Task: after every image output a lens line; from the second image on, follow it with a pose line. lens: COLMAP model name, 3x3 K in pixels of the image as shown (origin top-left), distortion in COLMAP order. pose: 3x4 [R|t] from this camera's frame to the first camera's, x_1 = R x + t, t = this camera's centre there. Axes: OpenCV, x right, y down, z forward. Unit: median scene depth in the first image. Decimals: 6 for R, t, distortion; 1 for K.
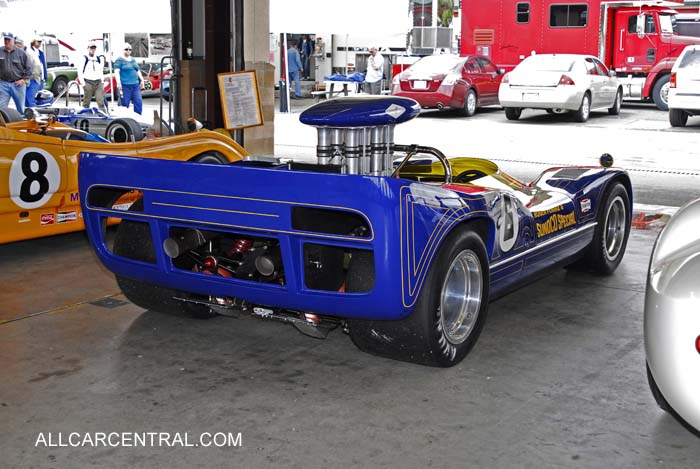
lens RADIAL K [[994.6, 0, 350.0], [0, 994.6, 234.5], [0, 0, 1]] dist [-0.004997, 0.014939]
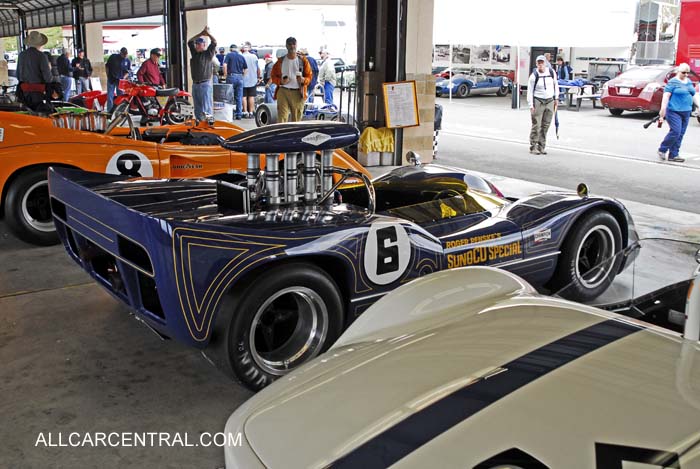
lens RADIAL K [[739.6, 0, 350.0], [0, 739.6, 234.5], [0, 0, 1]] dist [-0.180529, 0.240574]
pose [[0.932771, 0.086453, -0.349947, 0.162328], [-0.065582, 0.995312, 0.071081, -0.035981], [0.354452, -0.043352, 0.934069, 0.120886]]
